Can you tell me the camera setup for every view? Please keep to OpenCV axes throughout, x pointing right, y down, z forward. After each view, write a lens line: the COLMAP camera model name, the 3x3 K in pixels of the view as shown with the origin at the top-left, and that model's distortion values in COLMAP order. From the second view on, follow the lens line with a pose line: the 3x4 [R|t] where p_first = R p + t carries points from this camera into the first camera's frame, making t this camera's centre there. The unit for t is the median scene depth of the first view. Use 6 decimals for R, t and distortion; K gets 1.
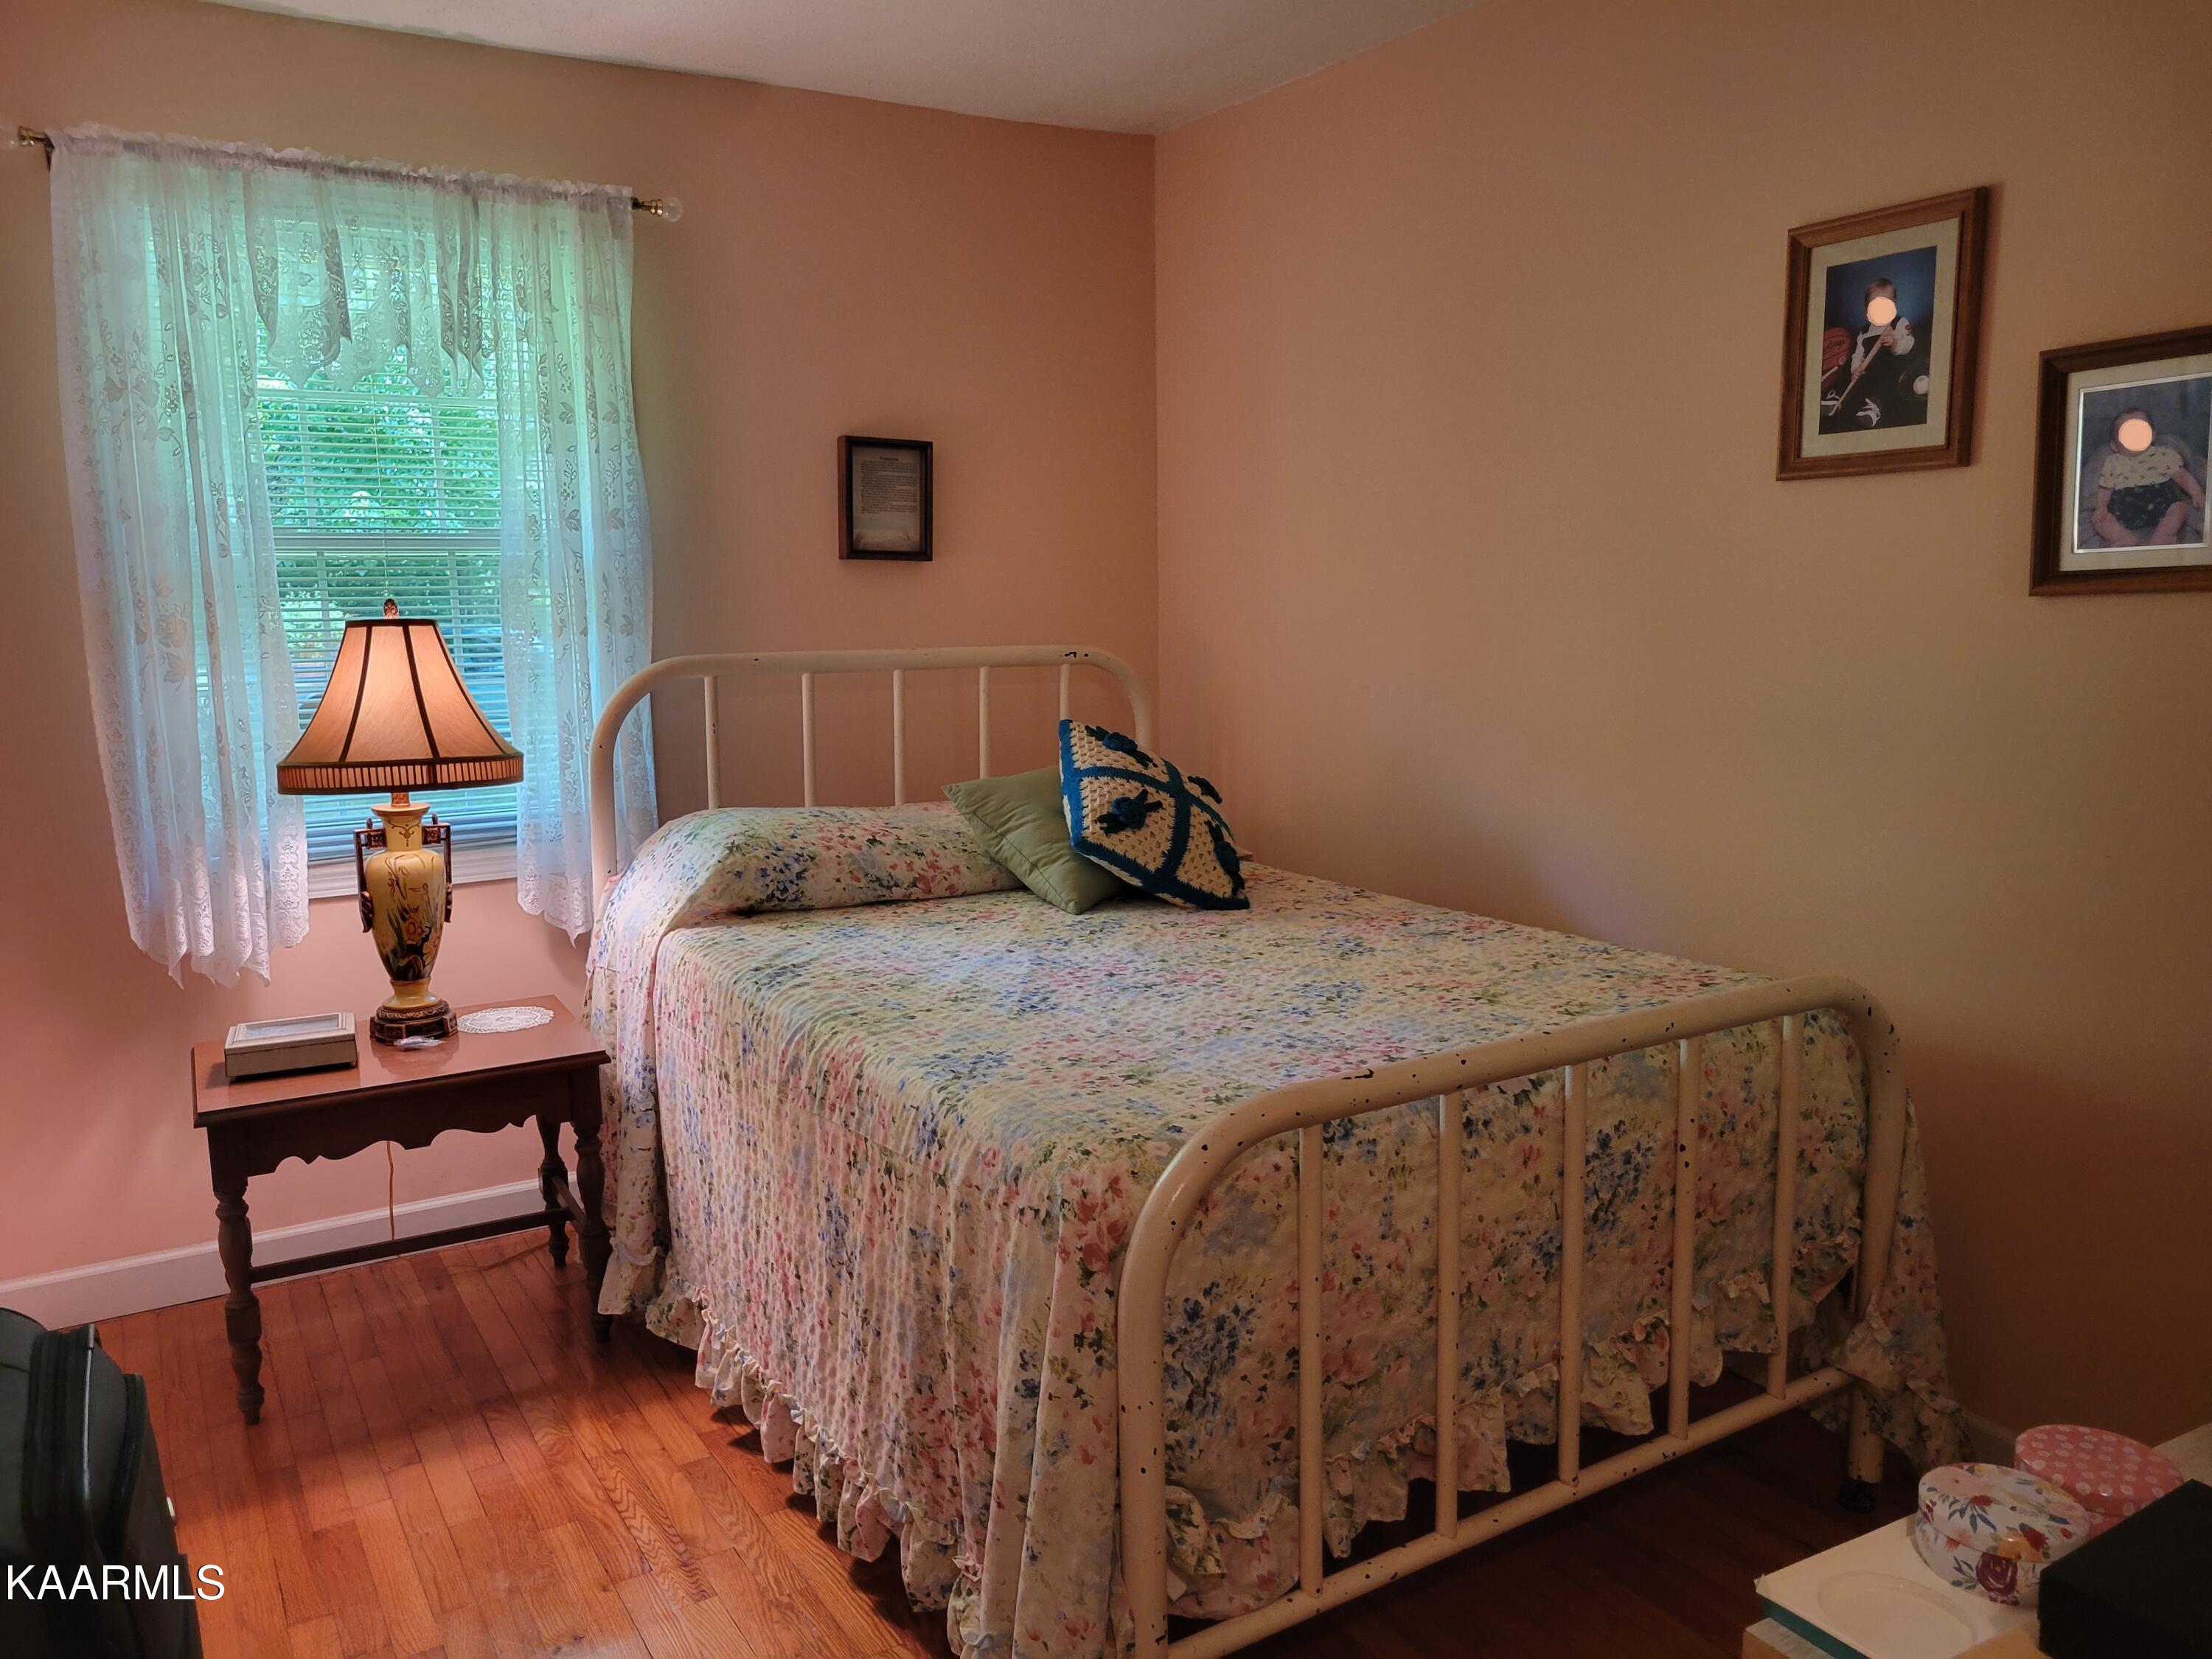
lens RADIAL K [[1667.1, 0, 1104.1], [0, 1667.1, 827.4], [0, 0, 1]] dist [0.051032, -0.031738]
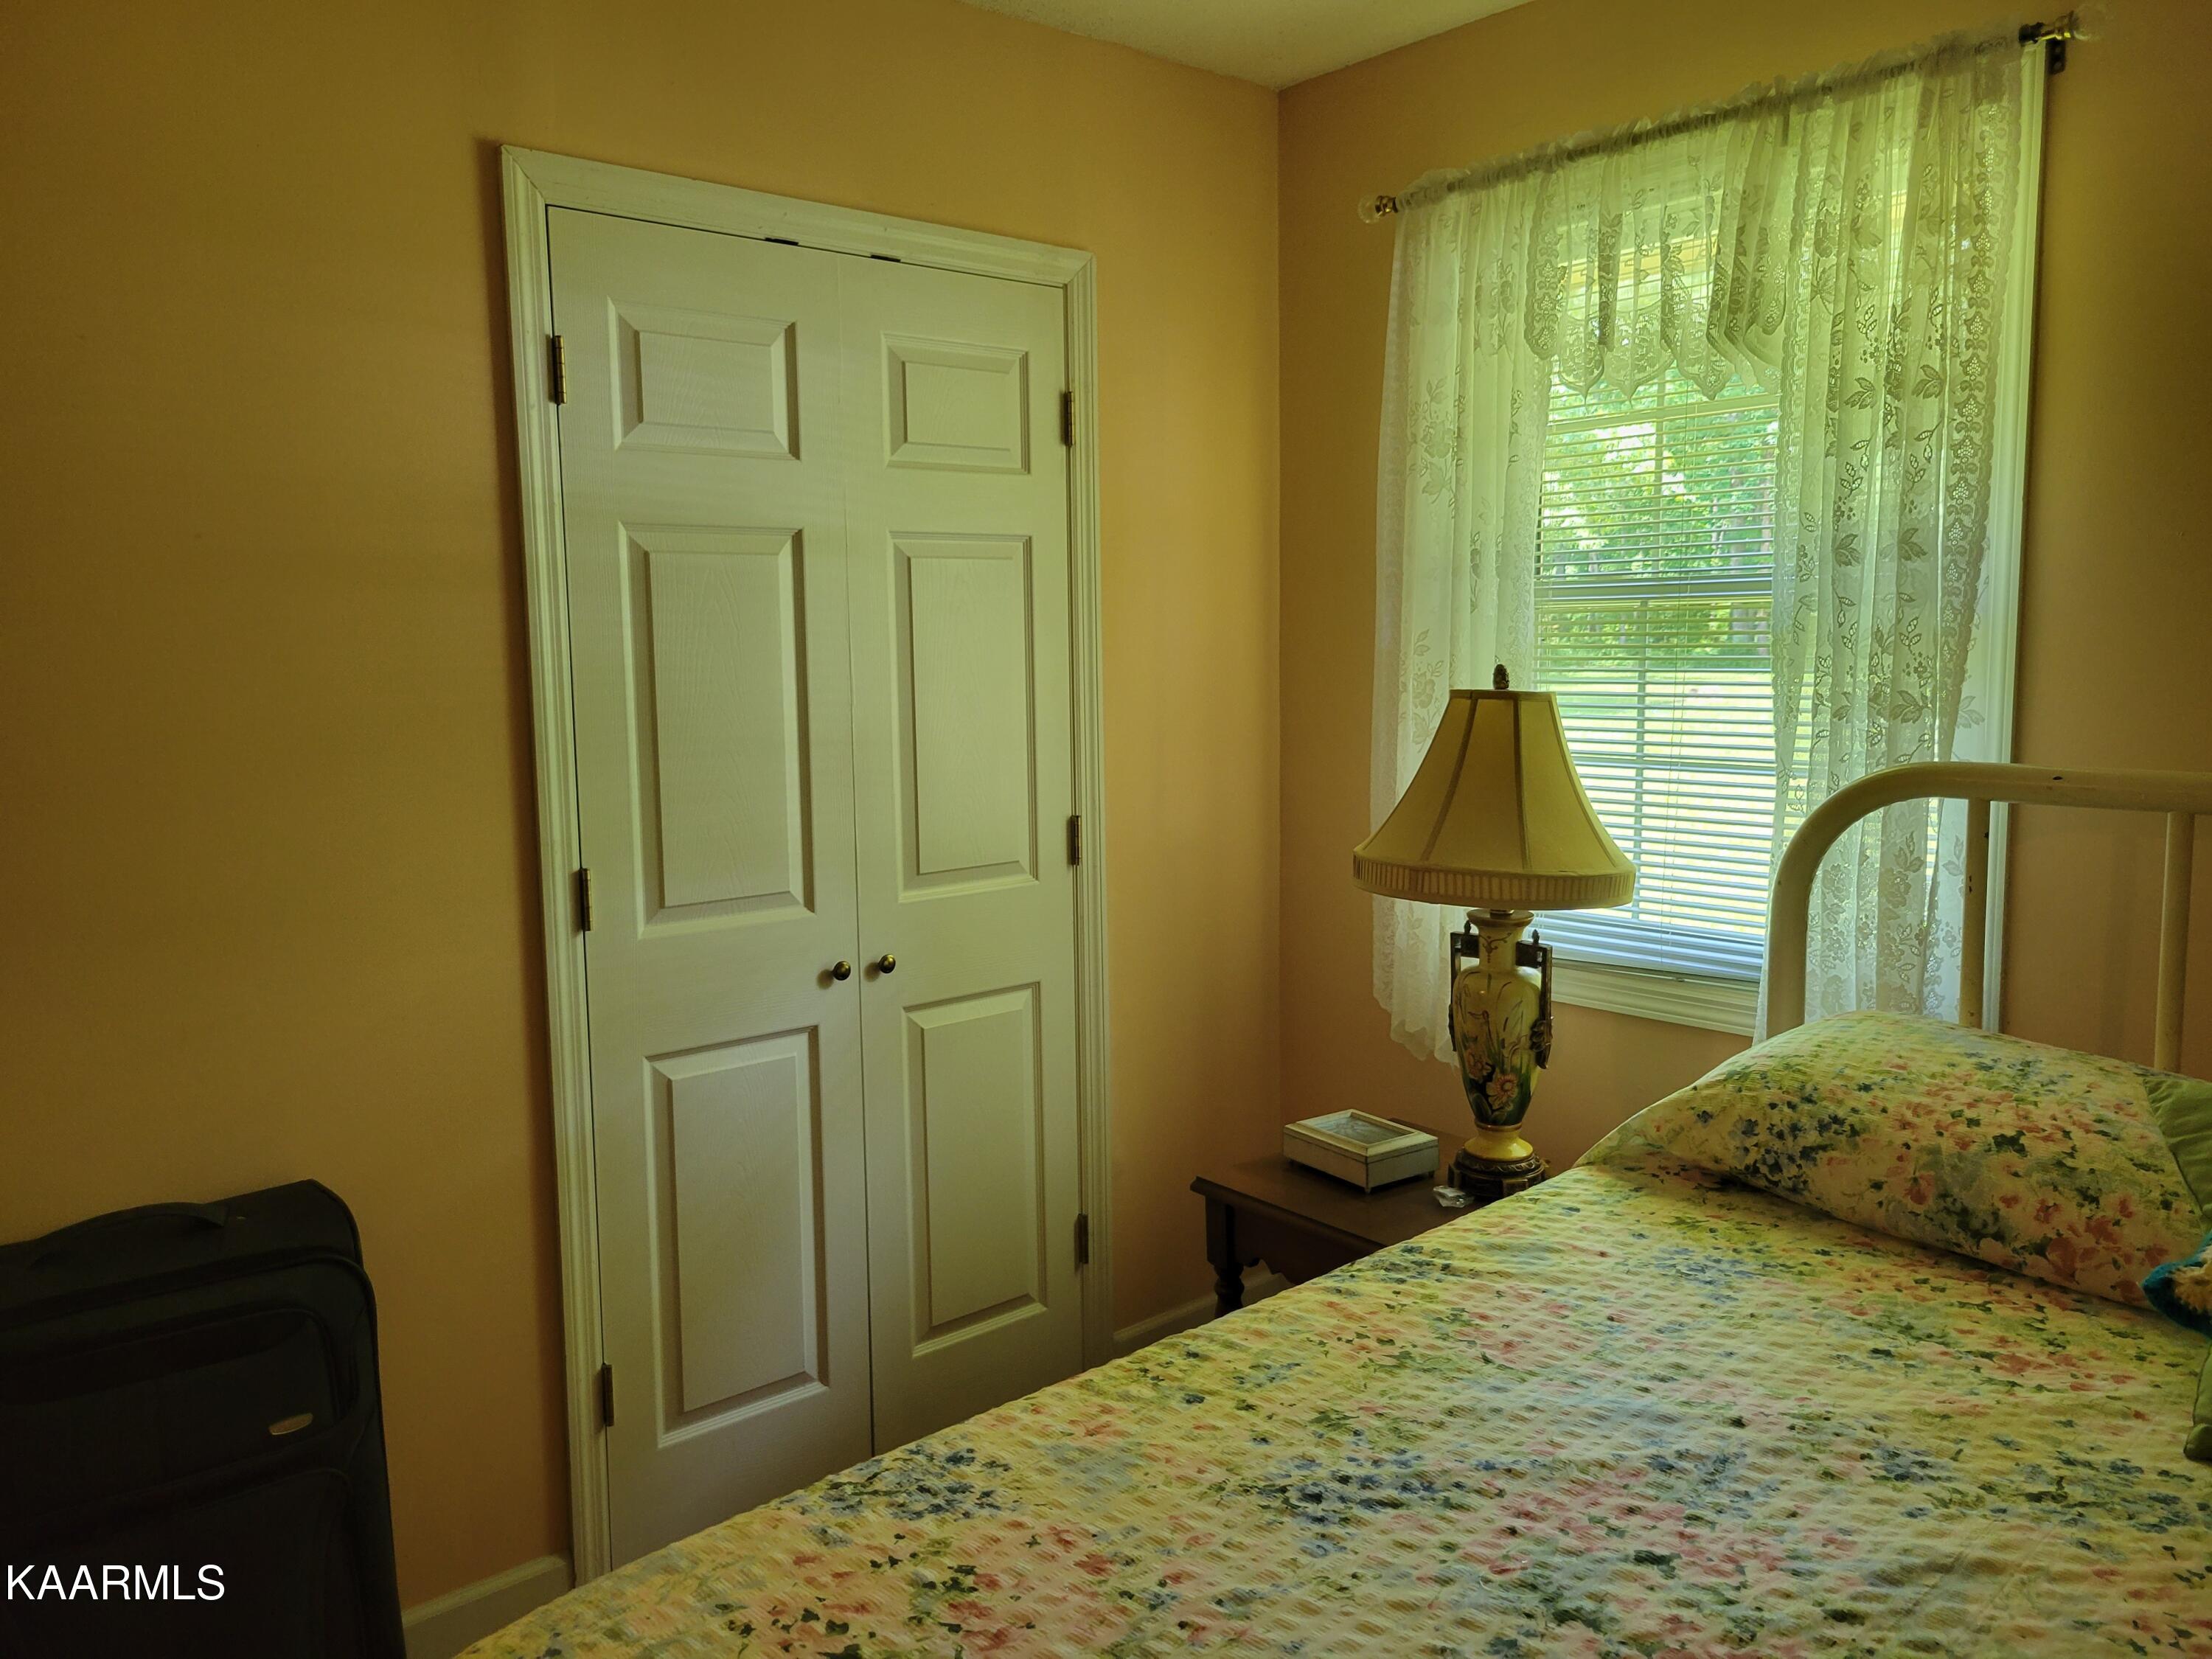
lens RADIAL K [[1667.1, 0, 1104.6], [0, 1667.1, 818.7], [0, 0, 1]] dist [0.051032, -0.031738]
pose [[0.158997, 0.127168, -0.979055, 0.342958], [-0.128874, 0.985858, 0.107123, -0.118560], [0.978832, 0.109142, 0.173137, 0.642577]]
